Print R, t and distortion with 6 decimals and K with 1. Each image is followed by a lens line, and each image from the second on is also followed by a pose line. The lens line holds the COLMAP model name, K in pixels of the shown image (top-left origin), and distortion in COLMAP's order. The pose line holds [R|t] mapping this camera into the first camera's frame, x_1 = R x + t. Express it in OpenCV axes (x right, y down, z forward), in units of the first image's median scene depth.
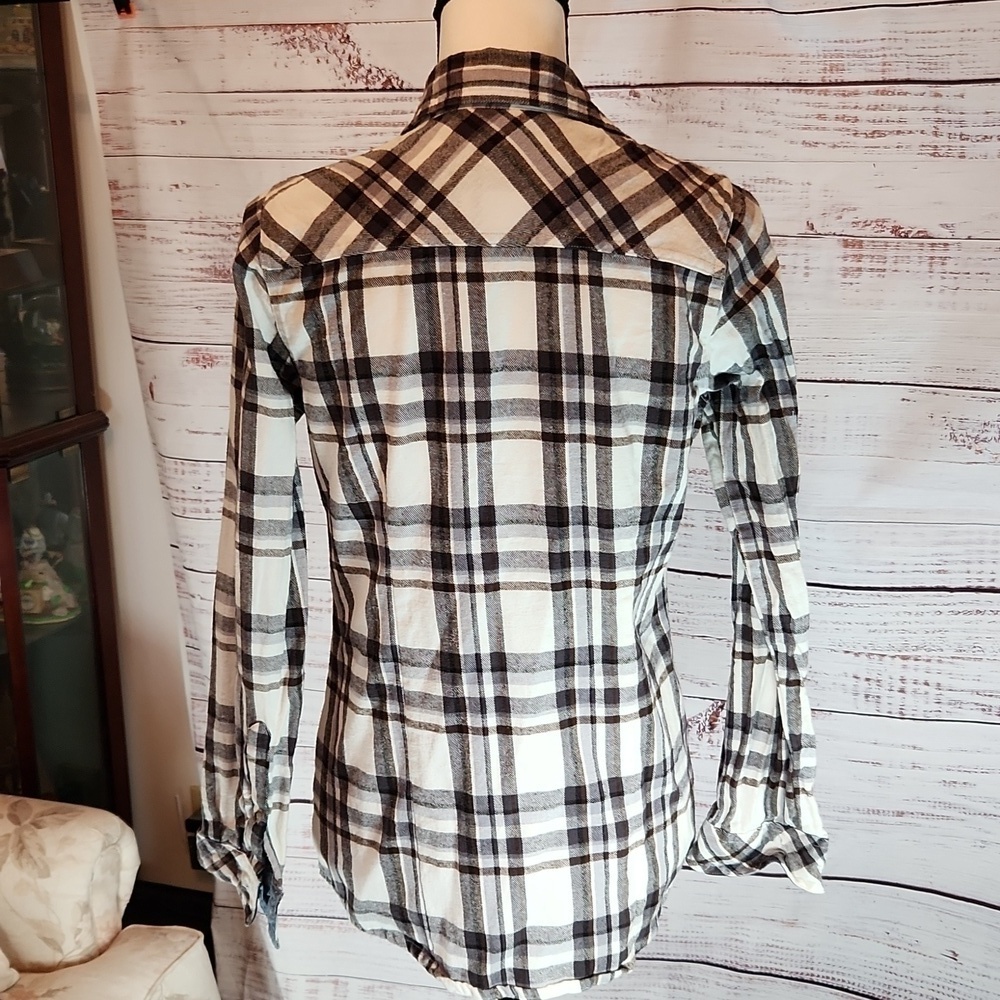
lens RADIAL K [[1513.9, 0, 500.0], [0, 1513.9, 500.0], [0, 0, 1]] dist [0.082263, -0.055829]
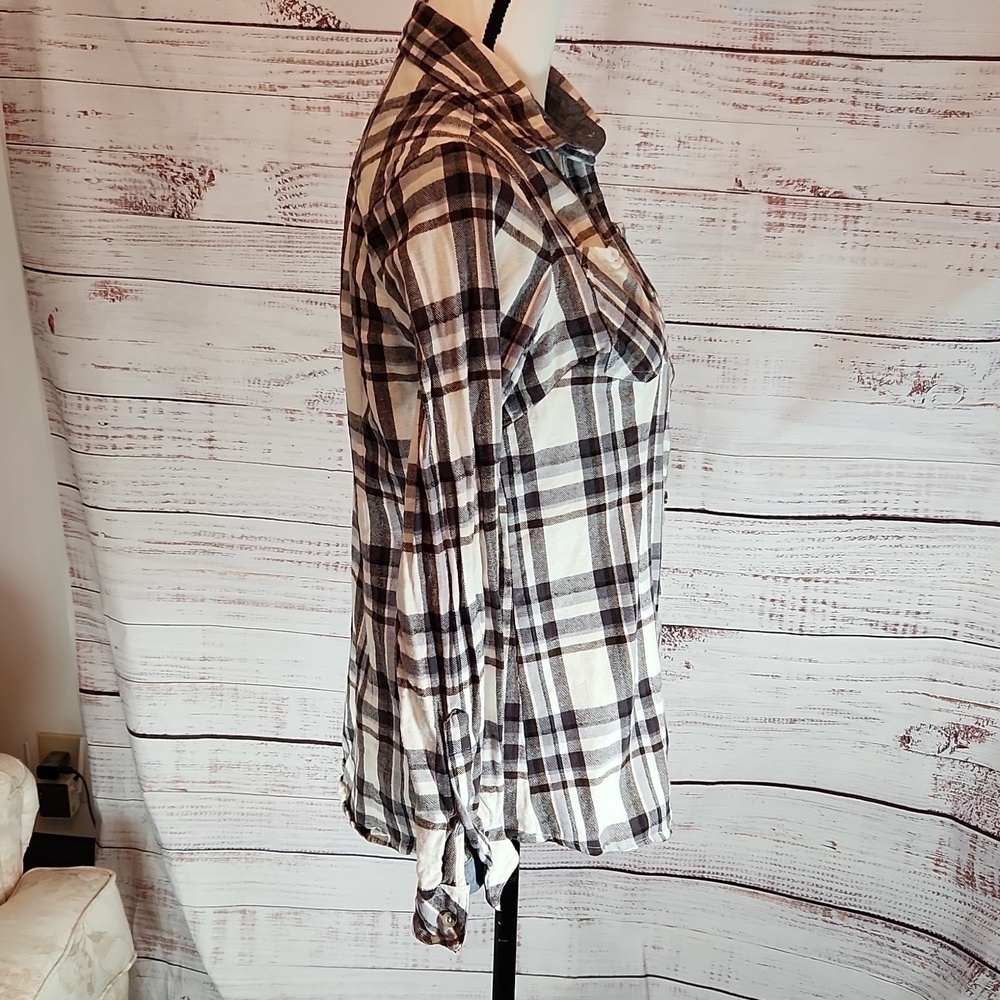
lens RADIAL K [[1513.9, 0, 500.0], [0, 1513.9, 500.0], [0, 0, 1]] dist [0.082263, -0.055829]
pose [[0.974393, -0.005390, 0.224789, -0.197927], [-0.001862, 0.999485, 0.032038, 0.010723], [-0.224846, -0.031636, 0.973881, -0.021885]]
